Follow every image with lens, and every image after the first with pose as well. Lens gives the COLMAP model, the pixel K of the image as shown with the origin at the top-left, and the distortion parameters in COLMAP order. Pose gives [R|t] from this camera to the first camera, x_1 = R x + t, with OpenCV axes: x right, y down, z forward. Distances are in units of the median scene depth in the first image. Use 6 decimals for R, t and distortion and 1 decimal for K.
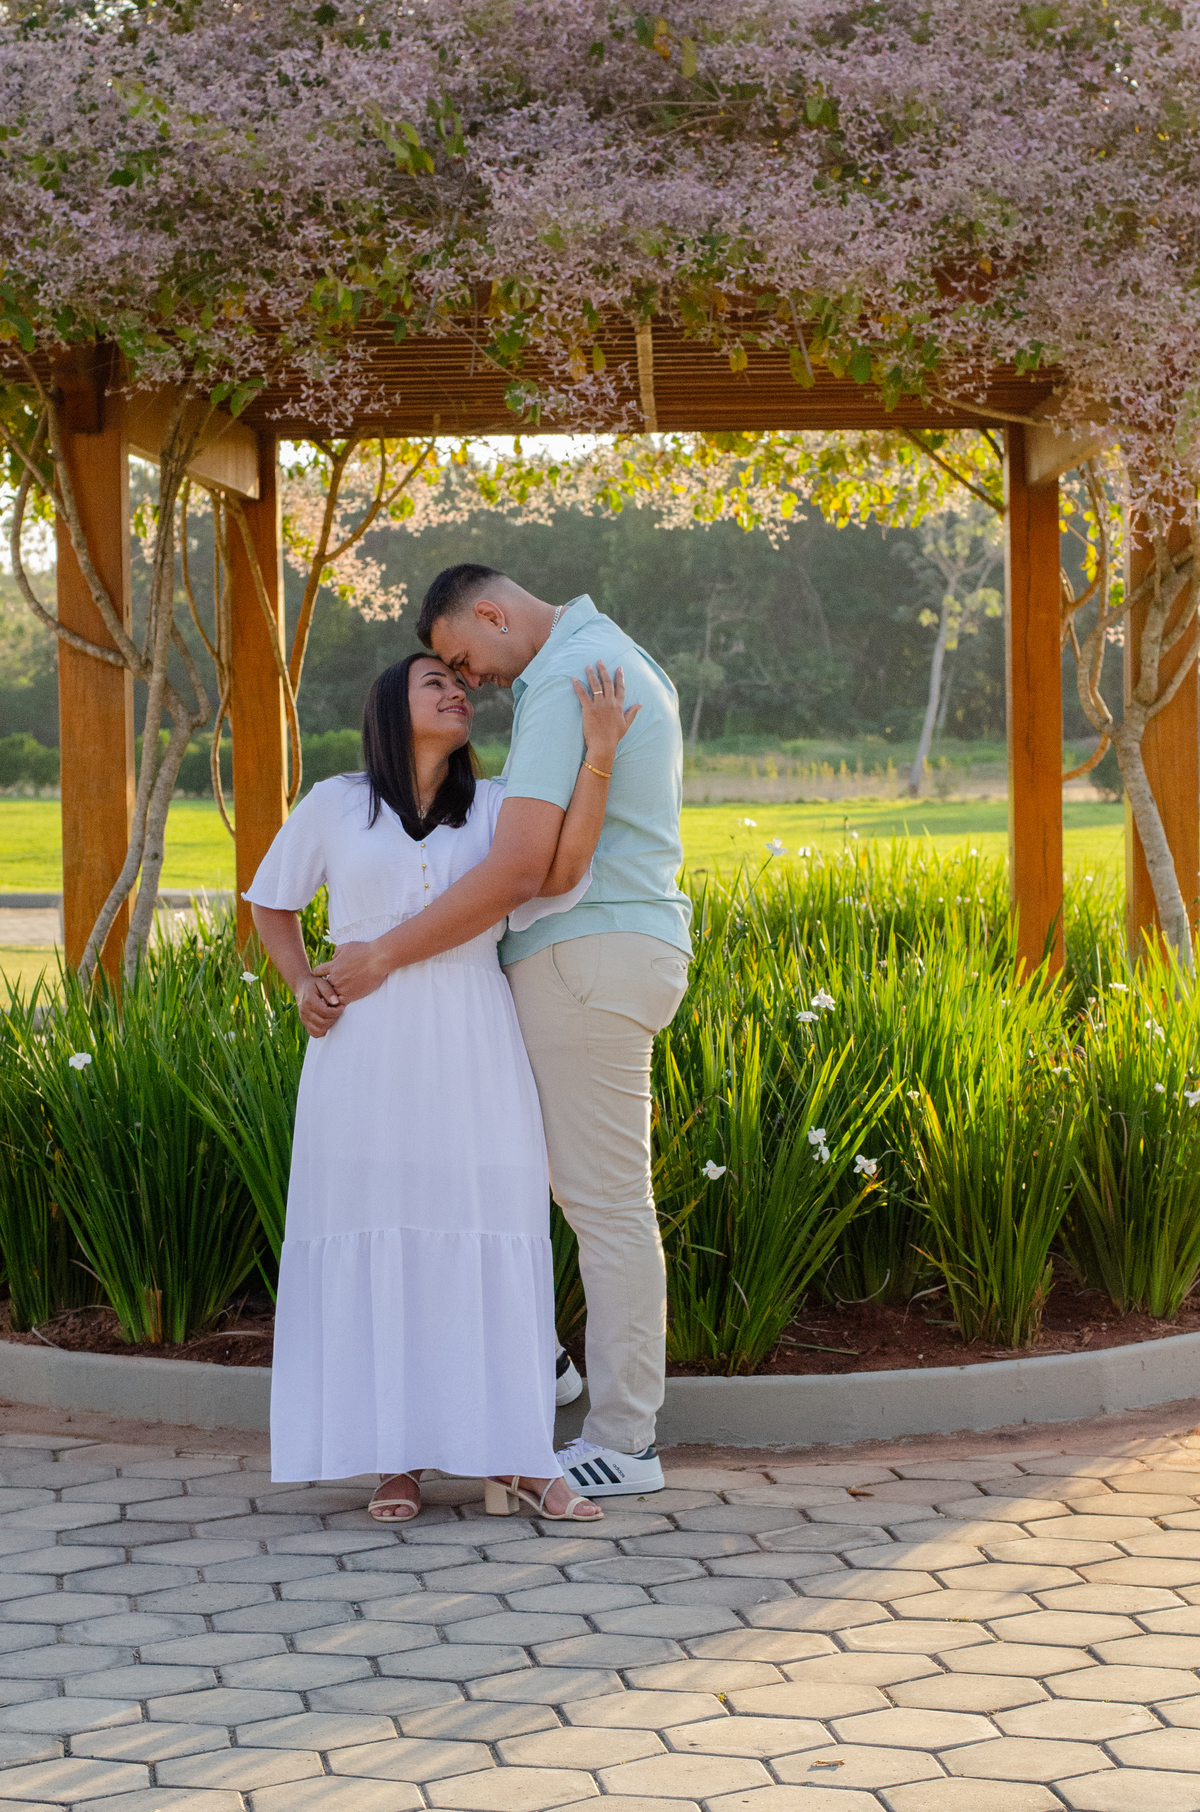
lens RADIAL K [[5235.2, 0, 600.0], [0, 5235.2, 906.0], [0, 0, 1]] dist [-0.174554, -0.167186]
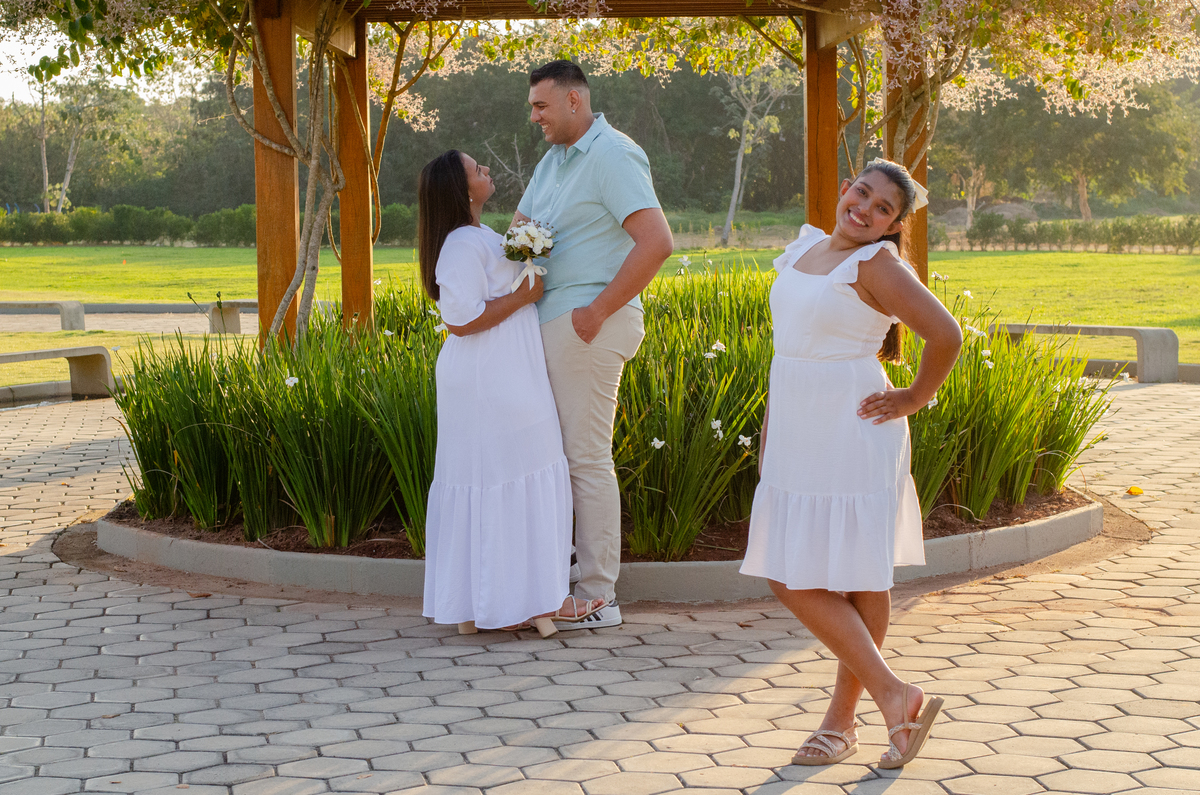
lens RADIAL K [[3467.0, 0, 600.0], [0, 3467.0, 397.5], [0, 0, 1]] dist [-0.174554, -0.167186]
pose [[0.999504, -0.001261, 0.031475, -0.027536], [0.000641, 0.999805, 0.019728, 0.010244], [-0.031494, -0.019698, 0.999310, -0.122826]]
